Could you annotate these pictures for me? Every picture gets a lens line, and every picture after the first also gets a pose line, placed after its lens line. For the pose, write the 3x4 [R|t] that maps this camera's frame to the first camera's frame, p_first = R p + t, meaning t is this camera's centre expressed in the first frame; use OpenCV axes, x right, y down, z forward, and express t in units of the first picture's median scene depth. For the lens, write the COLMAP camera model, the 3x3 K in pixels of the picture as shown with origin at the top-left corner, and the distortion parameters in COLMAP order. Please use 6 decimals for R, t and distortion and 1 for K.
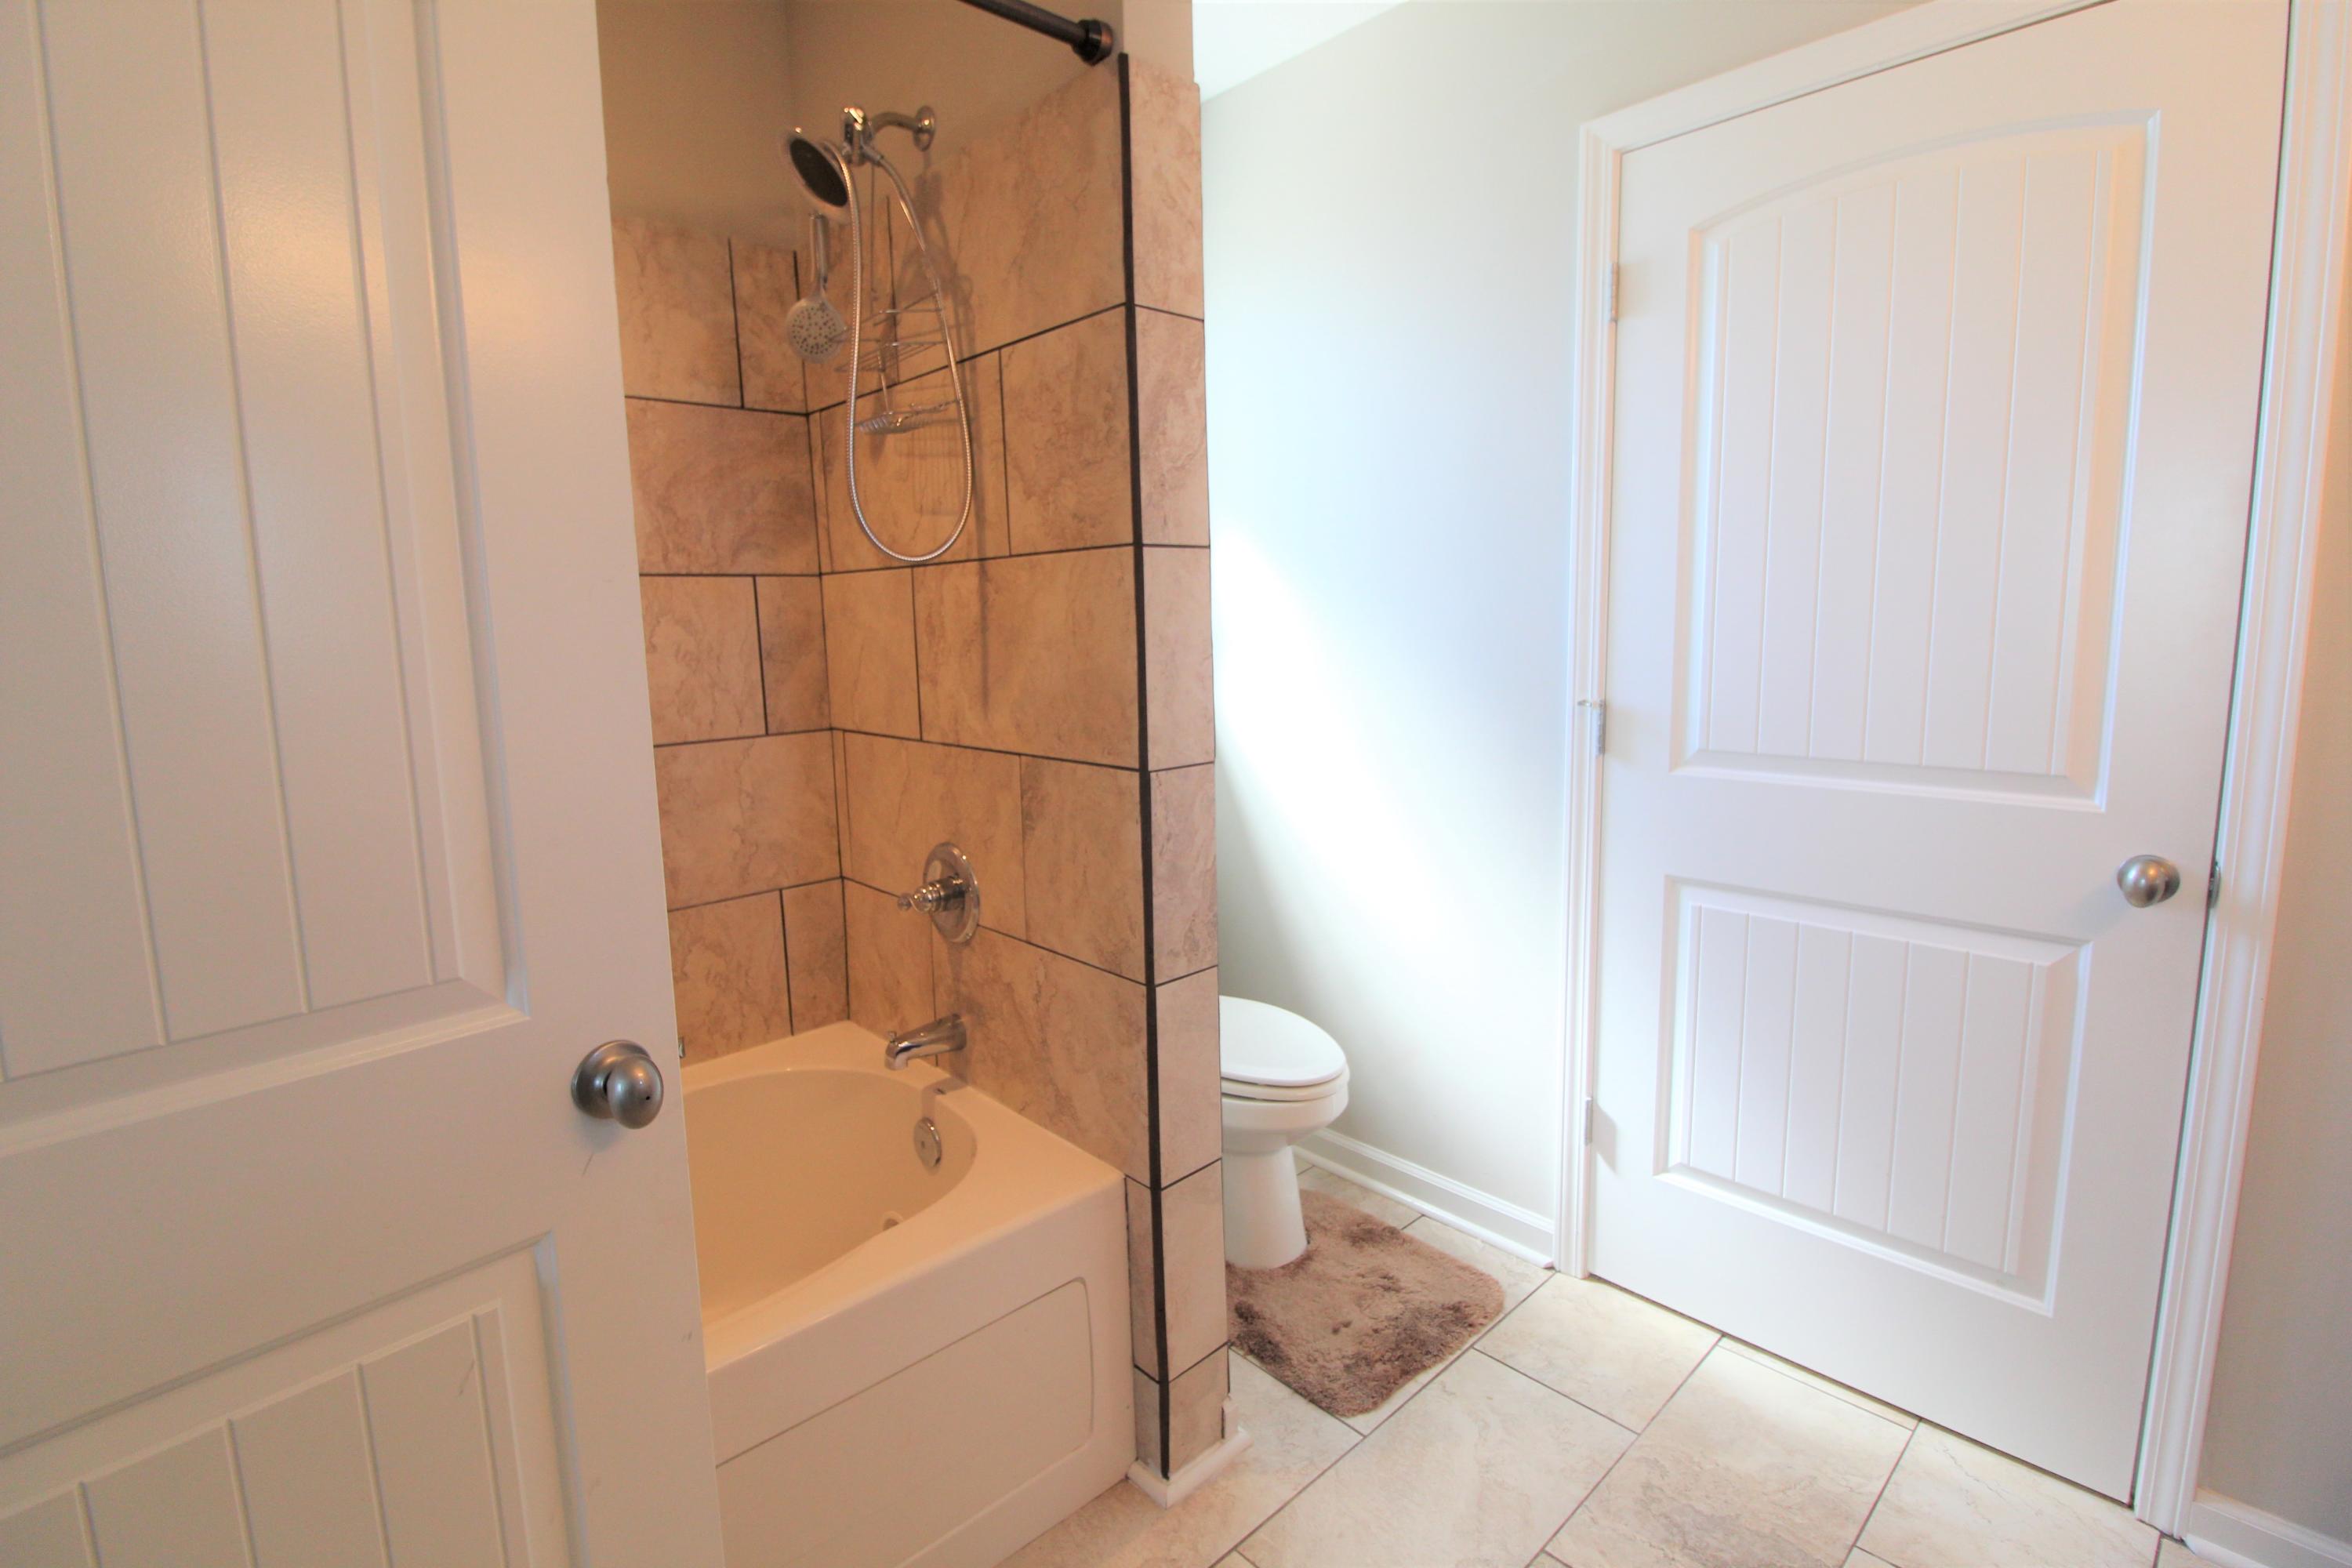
lens RADIAL K [[1085.1, 0, 1177.0], [0, 1085.1, 766.8], [0, 0, 1]] dist [-0.007911, -0.009672]
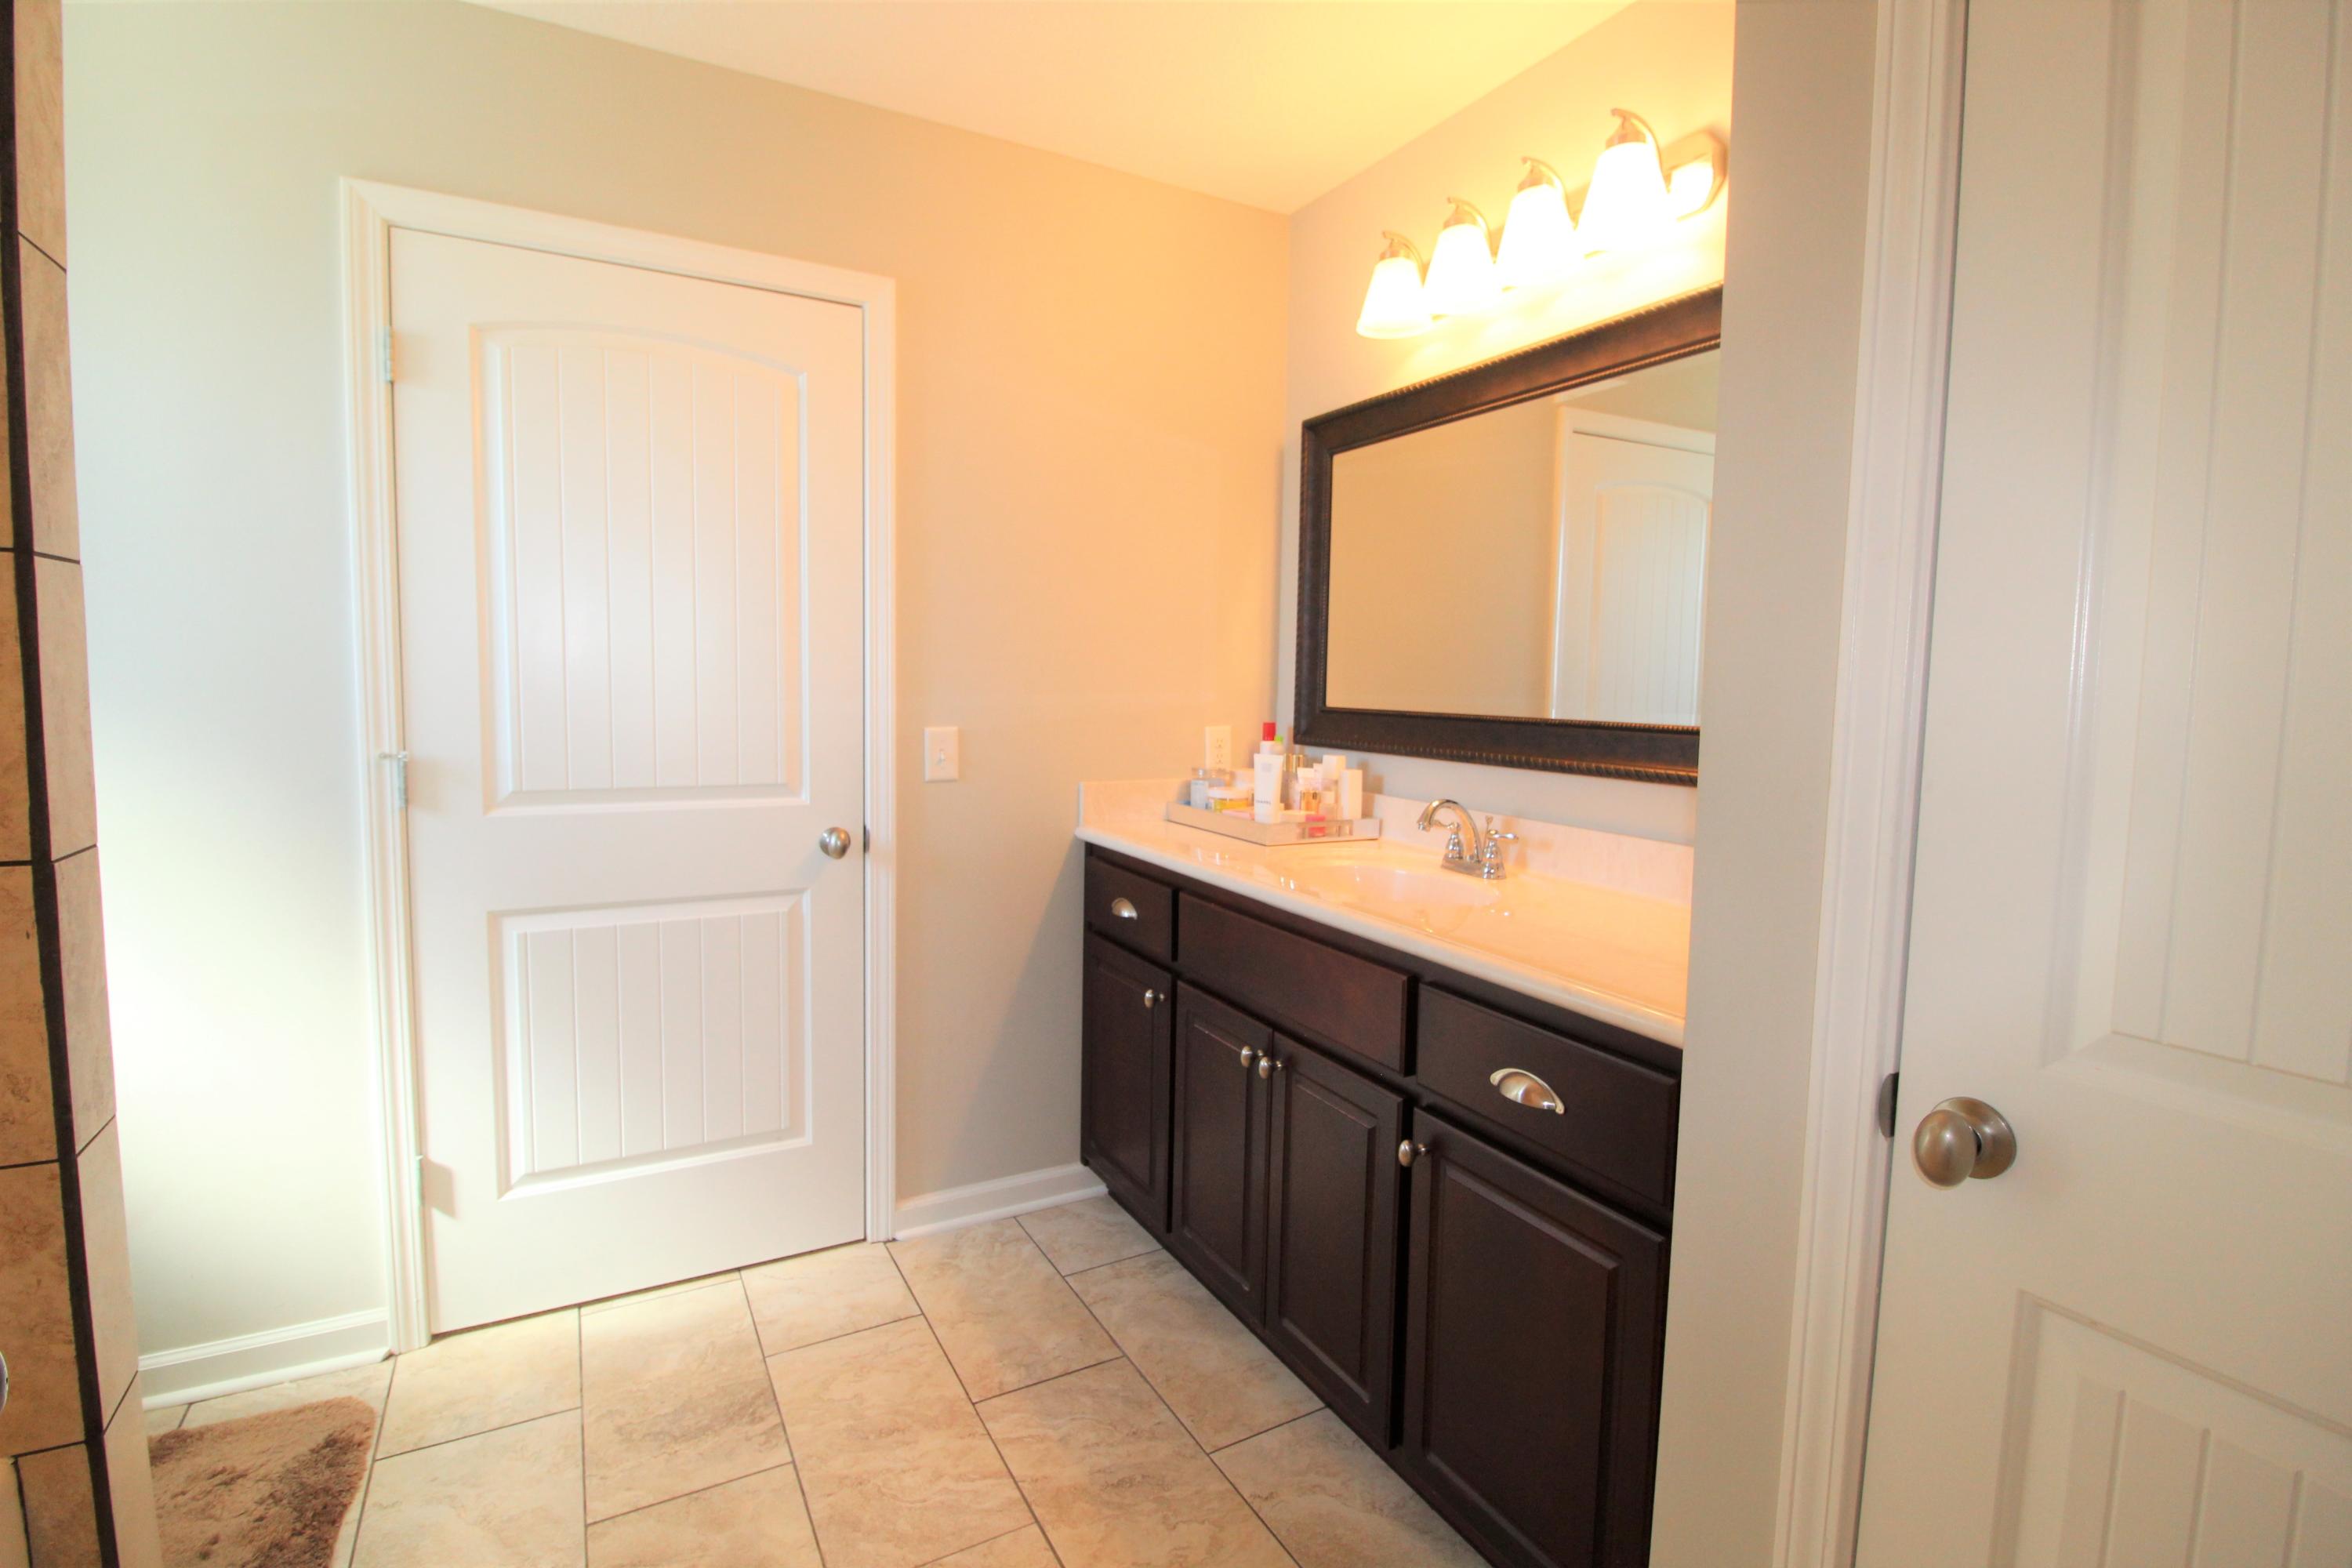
lens RADIAL K [[1085.1, 0, 1154.9], [0, 1085.1, 775.5], [0, 0, 1]] dist [-0.007911, -0.009672]
pose [[0.253293, -0.059430, 0.965563, -0.437447], [0.110851, 0.993320, 0.032059, 0.005006], [-0.961018, 0.098914, 0.258188, 0.080737]]
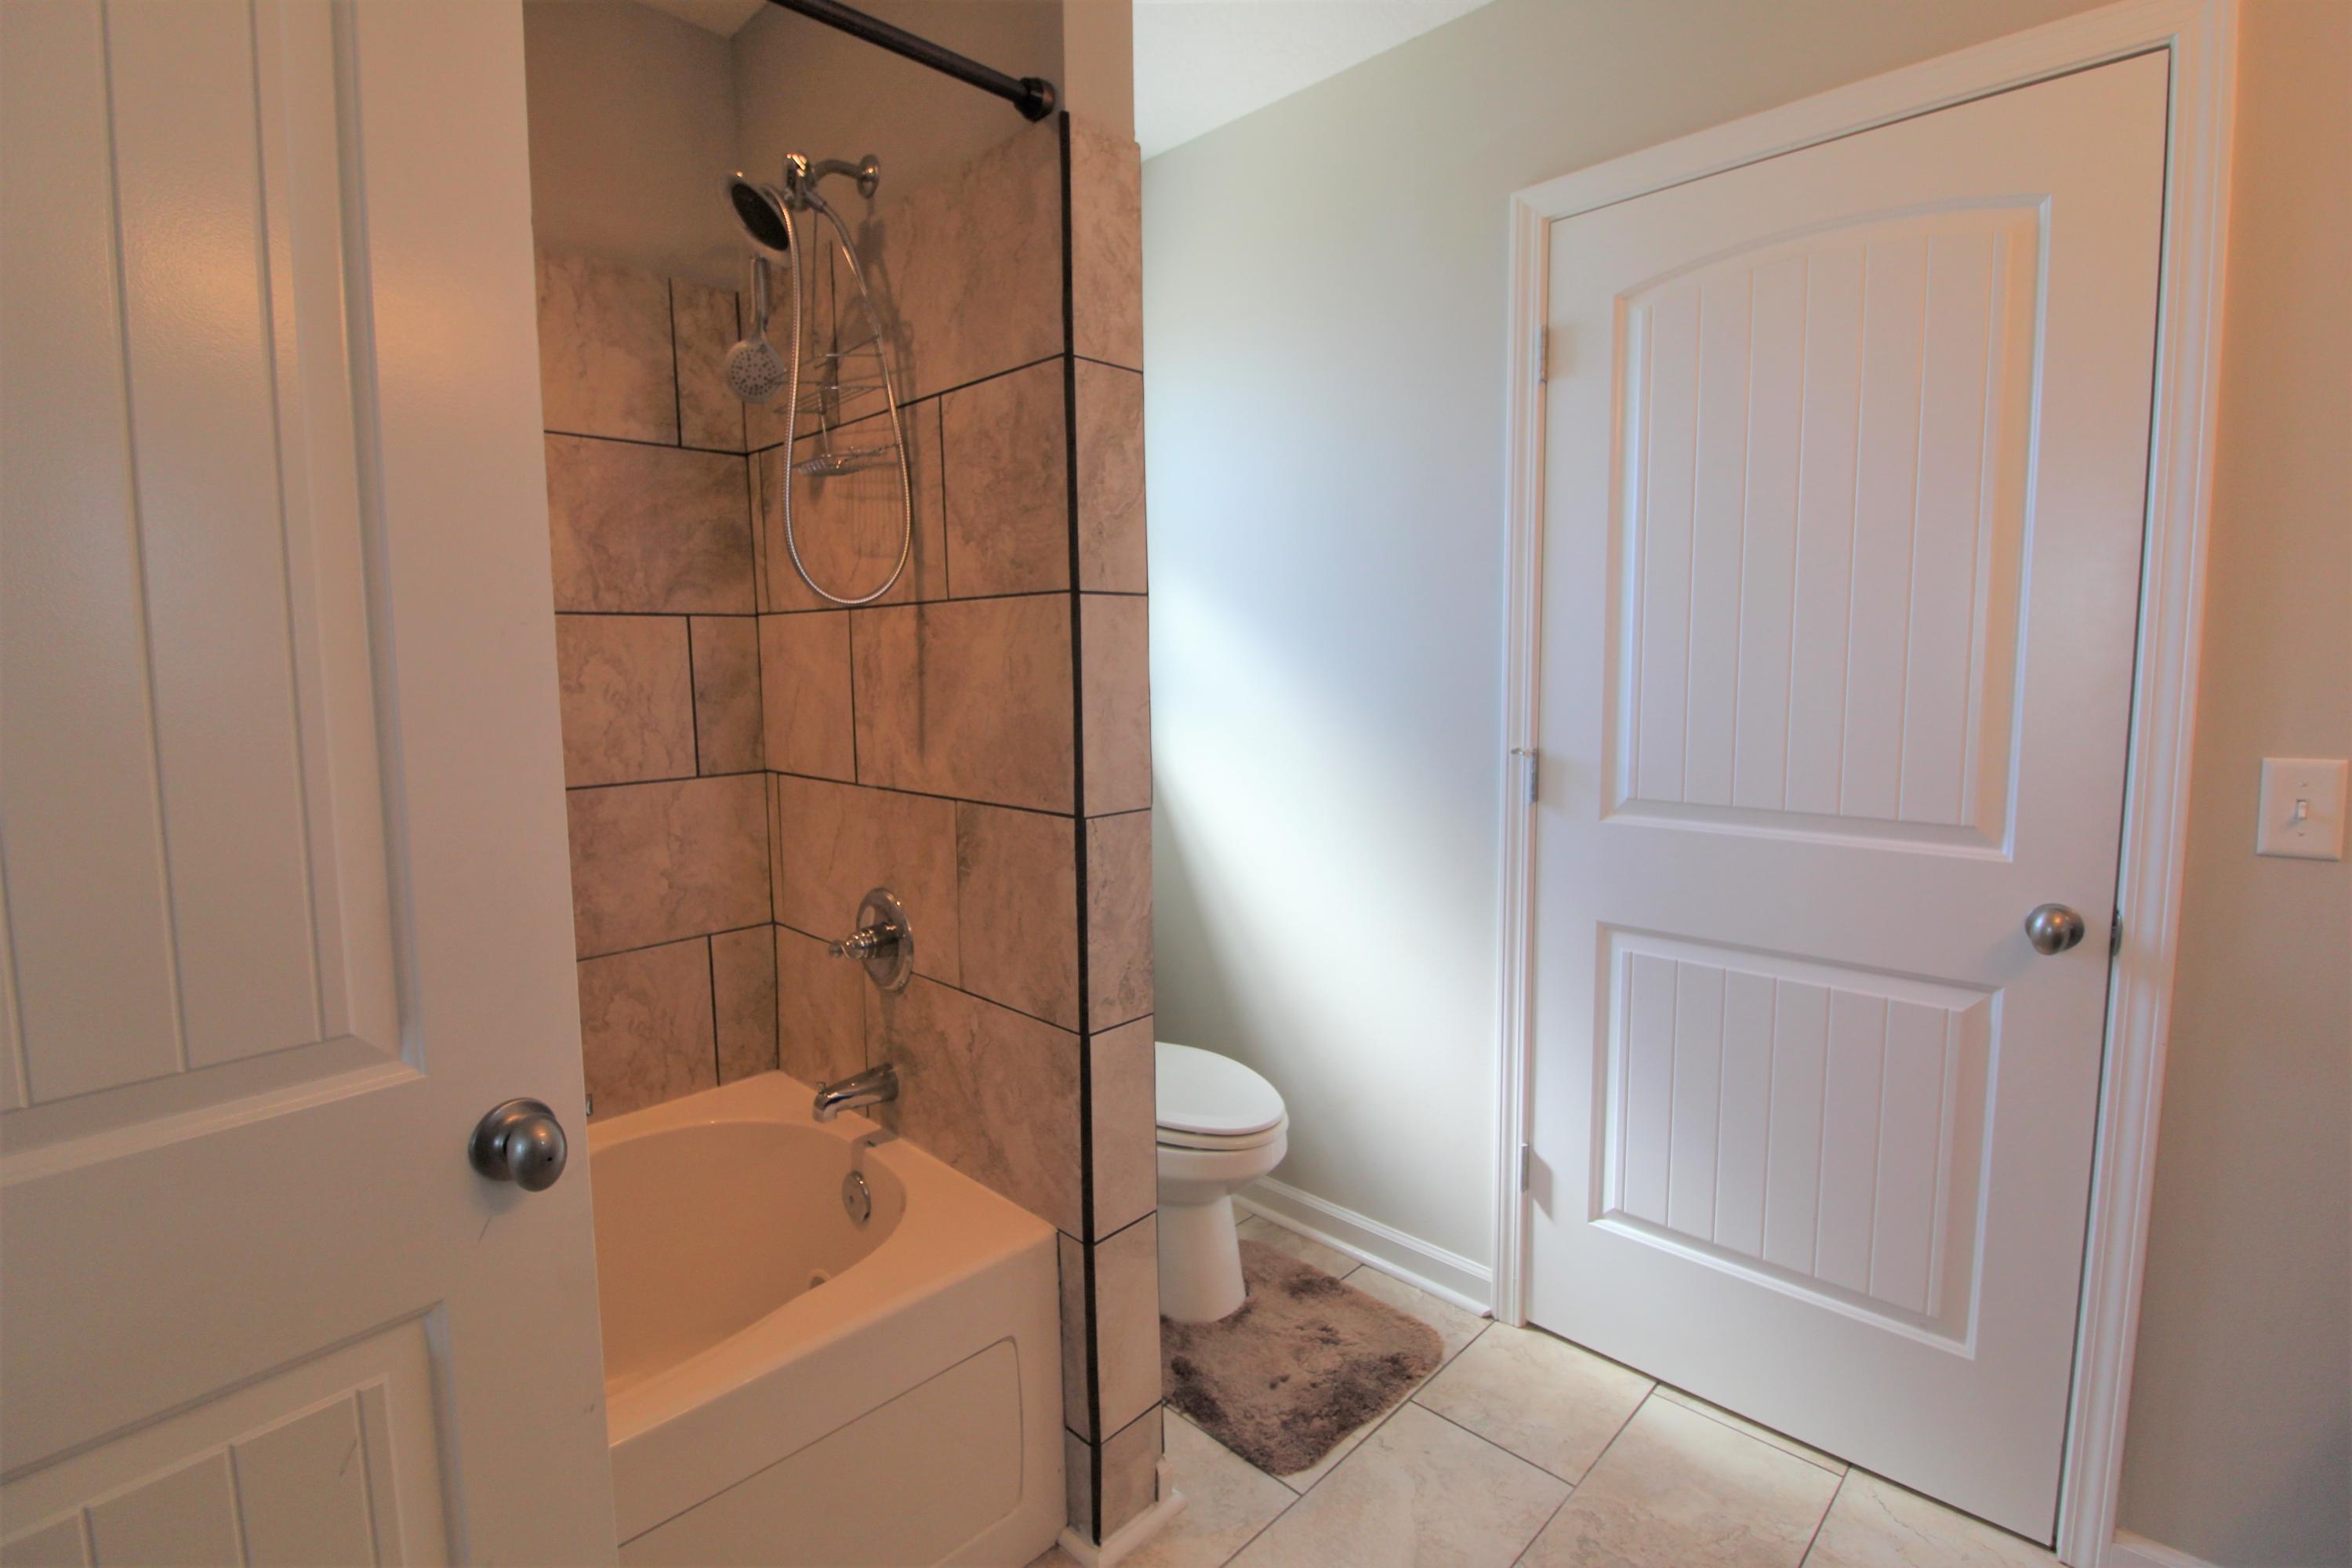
lens RADIAL K [[1085.1, 0, 1179.2], [0, 1085.1, 767.8], [0, 0, 1]] dist [-0.007911, -0.009672]
pose [[0.998799, 0.007431, 0.048429, 0.010386], [-0.005639, 0.999299, -0.037020, -0.004492], [-0.048671, 0.036702, 0.998140, 0.000826]]
